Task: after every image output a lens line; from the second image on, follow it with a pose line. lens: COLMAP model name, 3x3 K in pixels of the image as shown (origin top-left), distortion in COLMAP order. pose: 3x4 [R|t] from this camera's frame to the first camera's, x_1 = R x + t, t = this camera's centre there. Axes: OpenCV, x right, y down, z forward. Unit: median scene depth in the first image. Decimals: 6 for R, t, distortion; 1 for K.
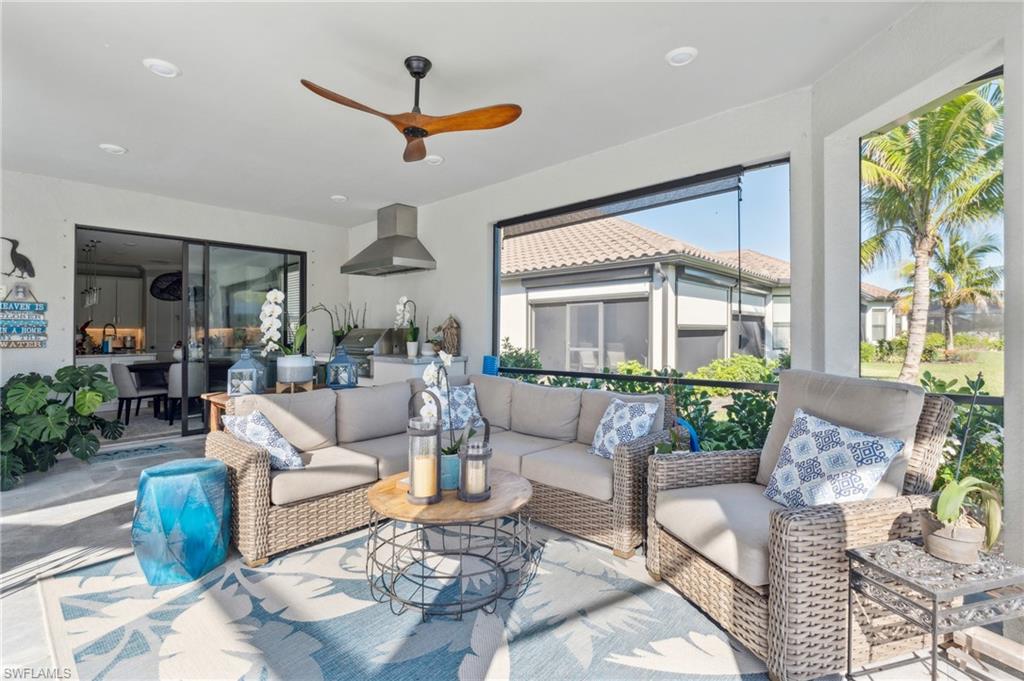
lens RADIAL K [[469.2, 0, 511.4], [0, 469.2, 334.3], [0, 0, 1]] dist [-0.000650, -0.000412]
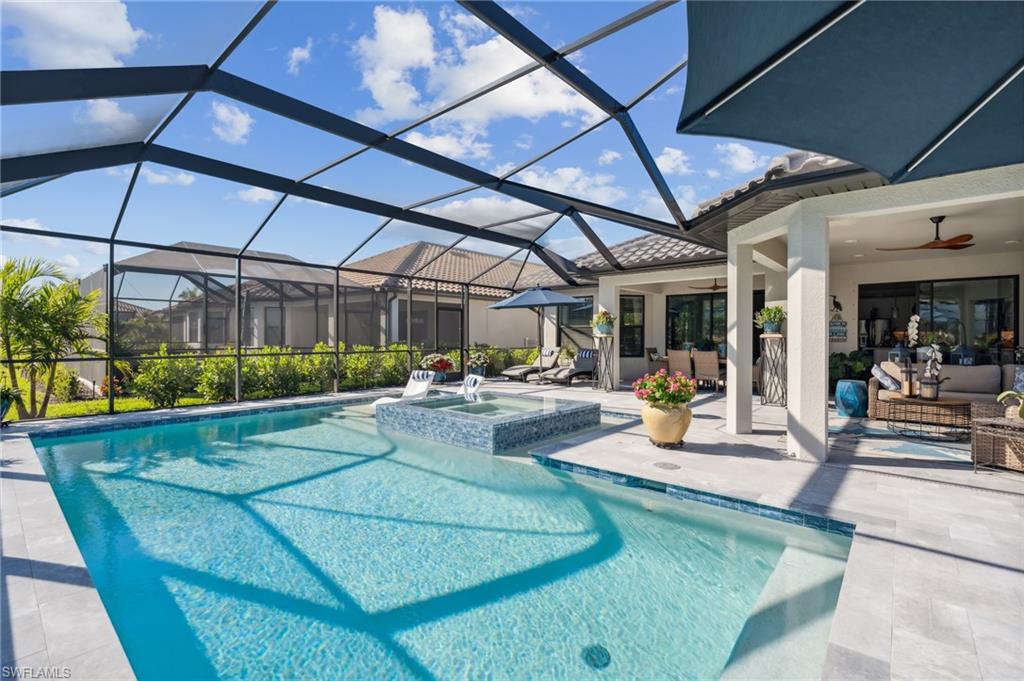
lens RADIAL K [[469.2, 0, 511.4], [0, 469.2, 334.3], [0, 0, 1]] dist [-0.000650, -0.000412]
pose [[0.029416, 0.004118, -0.999559, 1.246264], [-0.006950, 0.999968, 0.003915, -0.003838], [0.999543, 0.006832, 0.029444, -0.697245]]
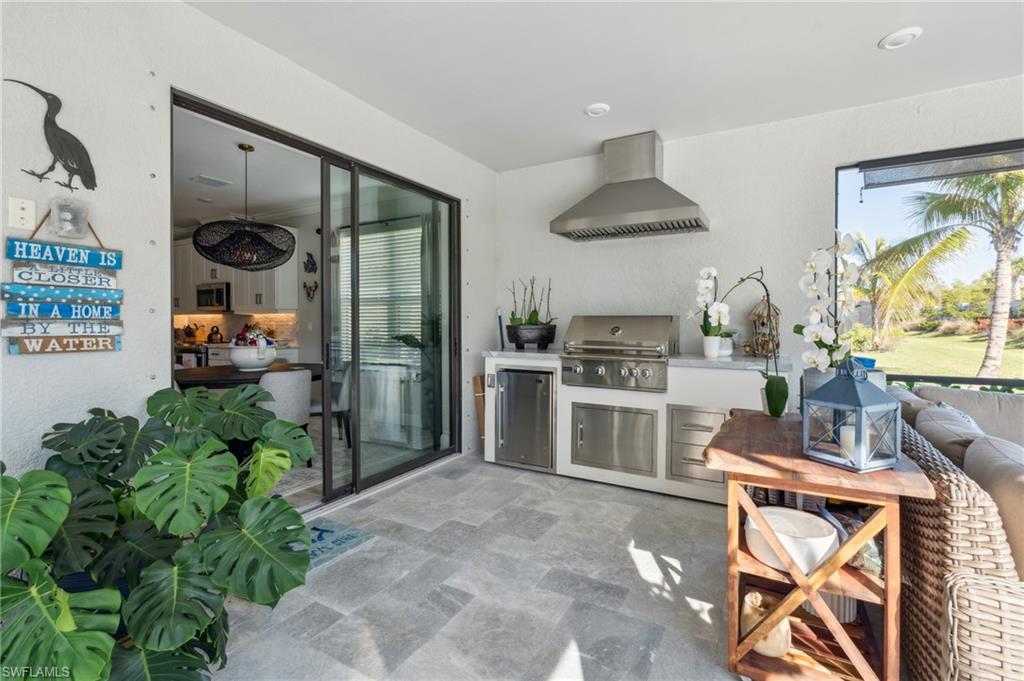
lens RADIAL K [[459.7, 0, 508.9], [0, 459.7, 328.7], [0, 0, 1]] dist [-0.000626, -0.000213]
pose [[0.974291, 0.003596, 0.225262, -0.732541], [-0.005879, 0.999938, 0.009464, 0.001200], [-0.225214, -0.010545, 0.974252, 0.491408]]
